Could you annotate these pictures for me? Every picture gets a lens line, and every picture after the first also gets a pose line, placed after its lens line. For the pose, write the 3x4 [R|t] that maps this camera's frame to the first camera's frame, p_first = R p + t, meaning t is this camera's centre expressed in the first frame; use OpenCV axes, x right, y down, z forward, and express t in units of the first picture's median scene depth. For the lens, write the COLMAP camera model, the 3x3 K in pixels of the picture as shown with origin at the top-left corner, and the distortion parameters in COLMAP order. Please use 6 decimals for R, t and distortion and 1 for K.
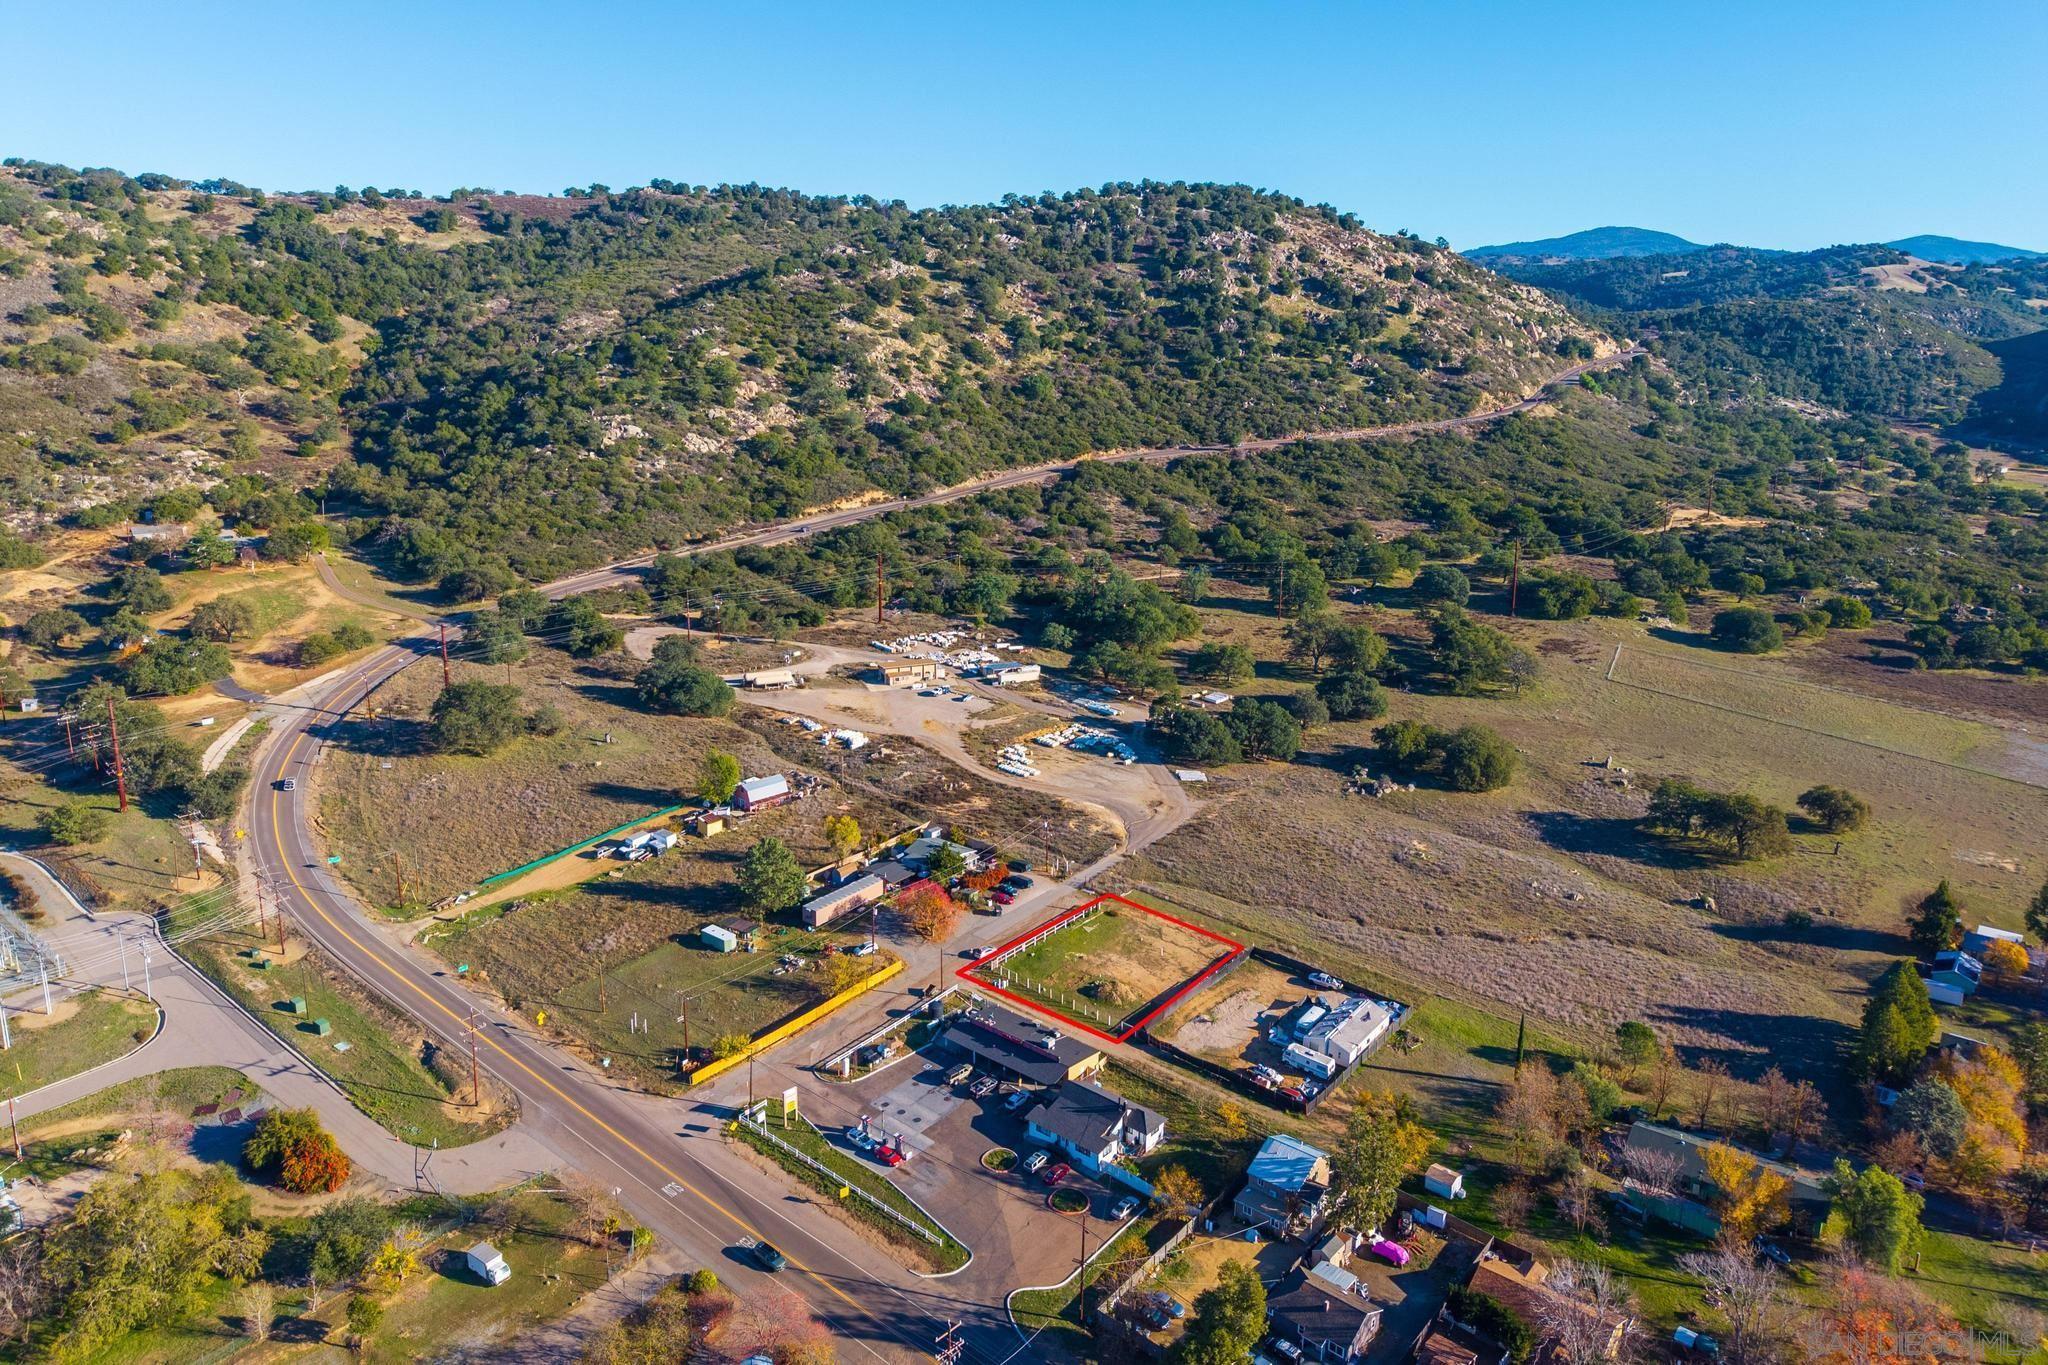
lens RADIAL K [[1347.2, 0, 1024.0], [0, 1347.2, 682.5], [0, 0, 1]] dist [0.040572, -0.041264]
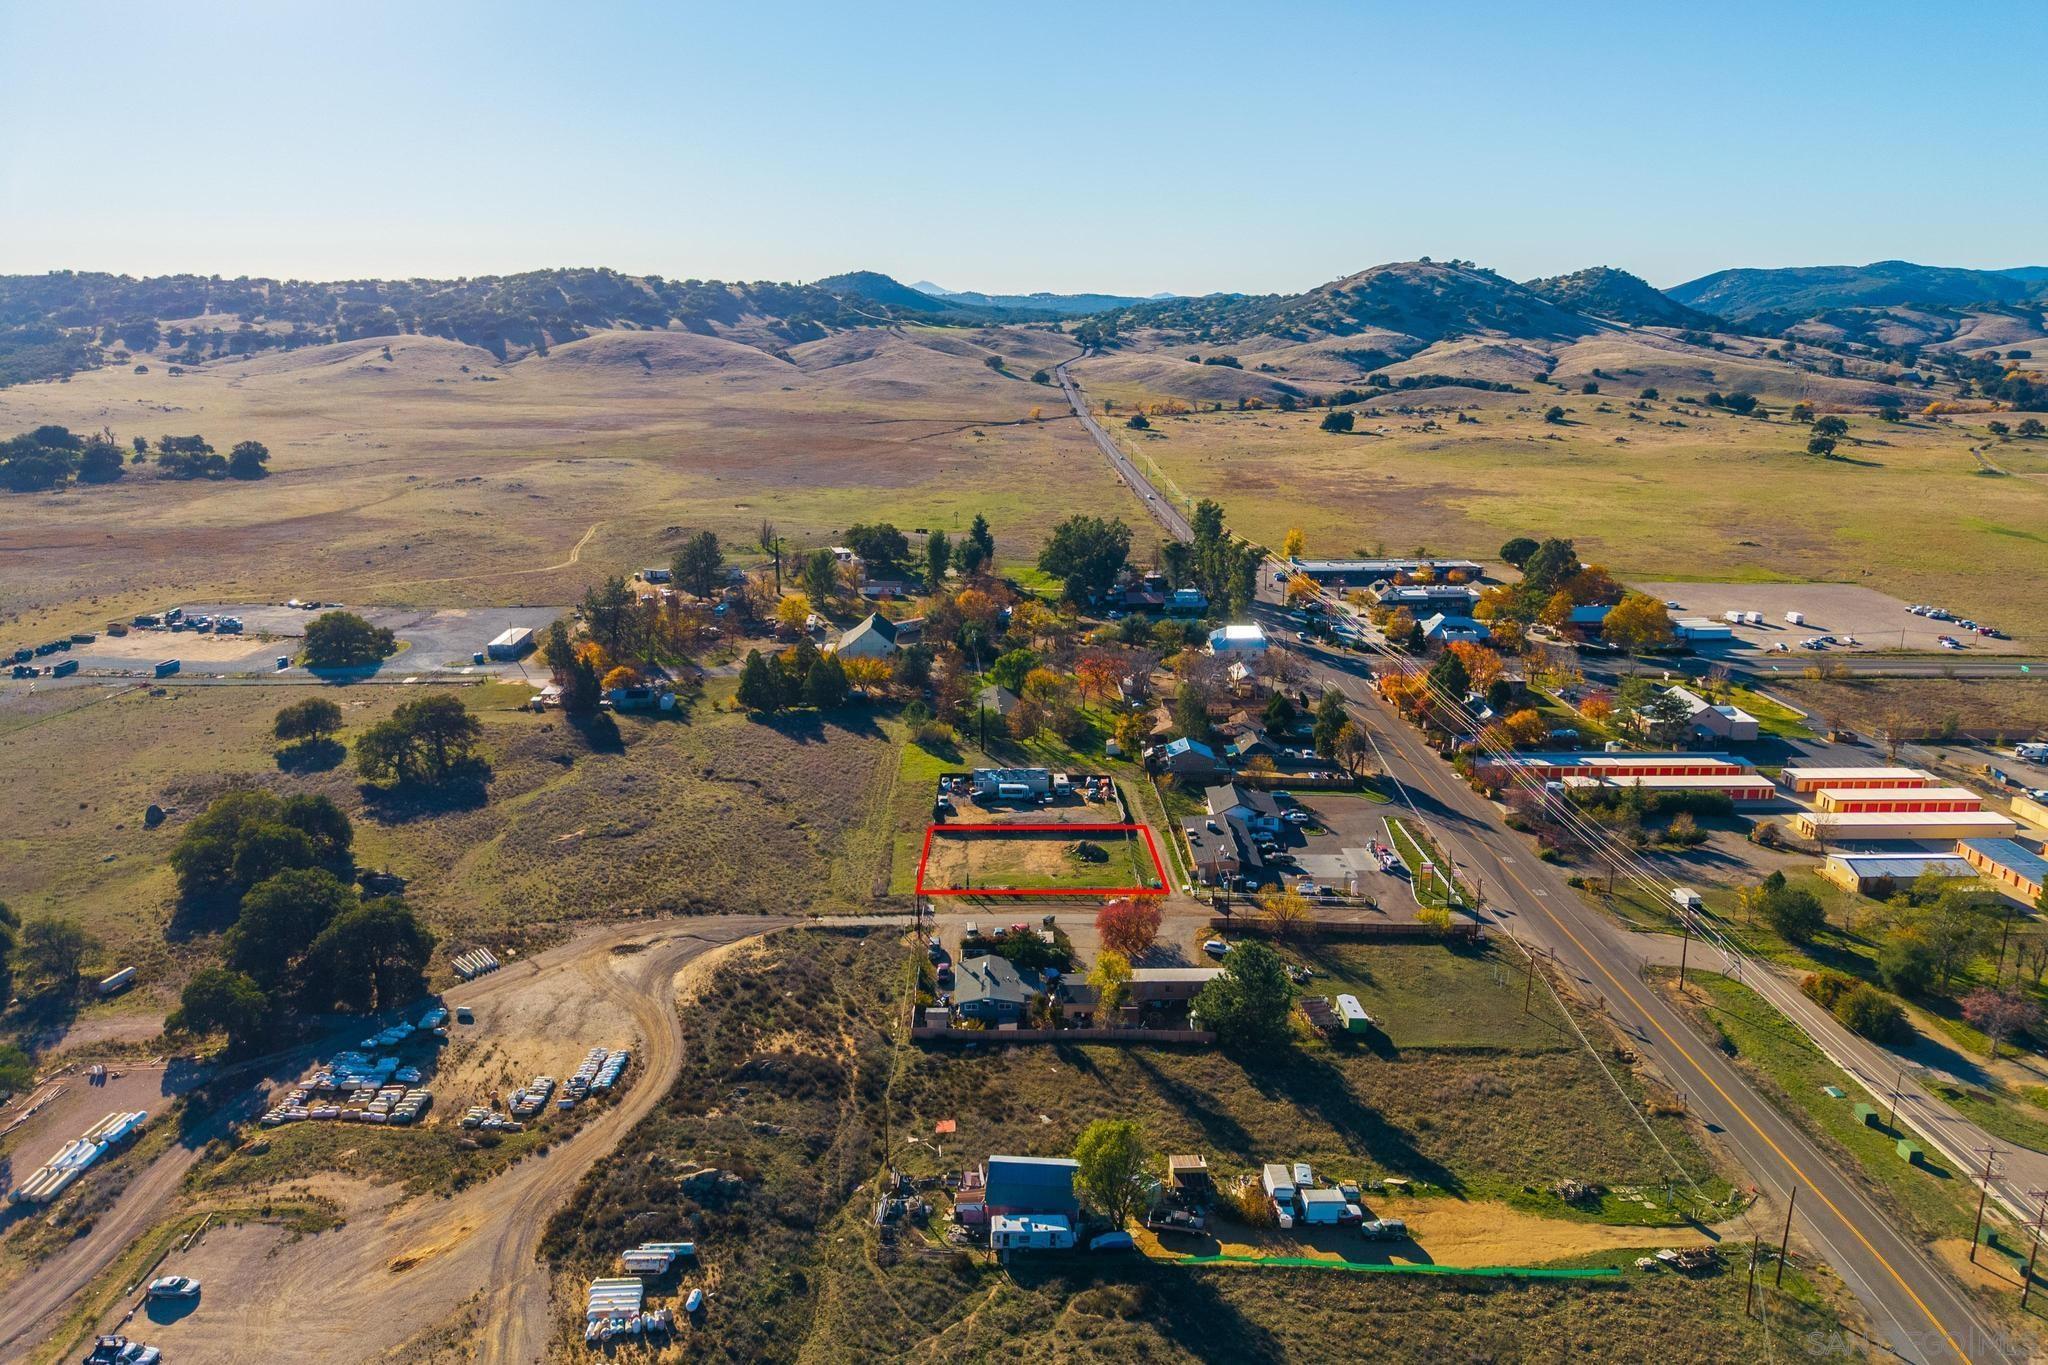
lens RADIAL K [[1347.2, 0, 1024.0], [0, 1347.2, 682.5], [0, 0, 1]] dist [0.040572, -0.041264]
pose [[-0.648359, -0.231846, 0.725174, -0.226509], [0.197259, 0.868820, 0.454136, -0.135261], [-0.735336, 0.437491, -0.517574, 0.525001]]
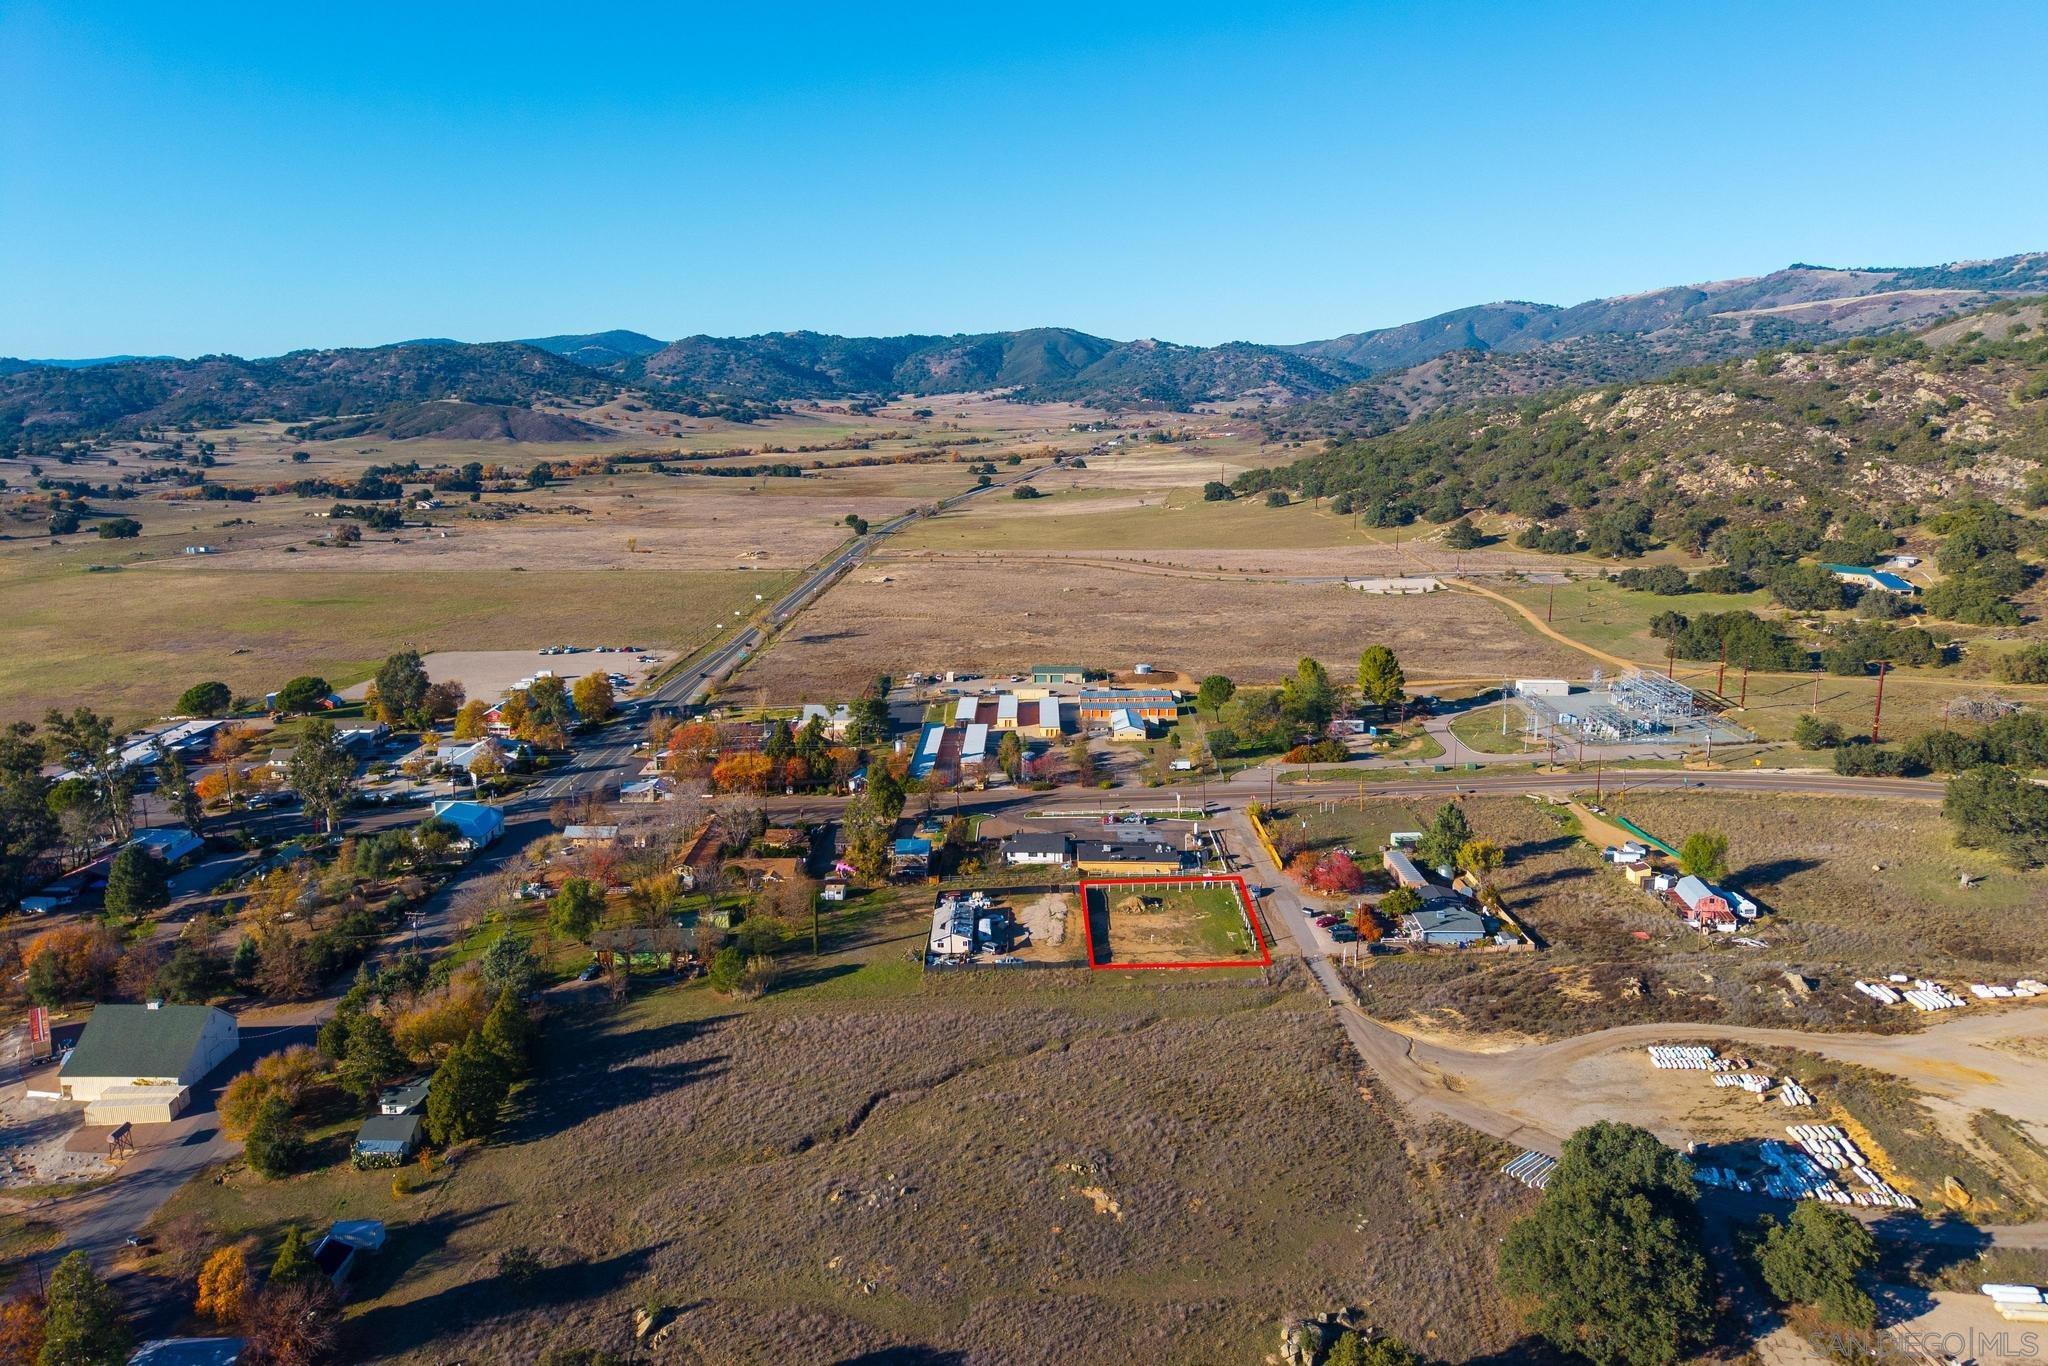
lens RADIAL K [[1347.2, 0, 1024.0], [0, 1347.2, 683.0], [0, 0, 1]] dist [0.040572, -0.041264]
pose [[-0.782845, 0.127892, -0.608931, 0.284969], [-0.174927, 0.893941, 0.412639, -0.140744], [0.597122, 0.429551, -0.677445, 0.563388]]
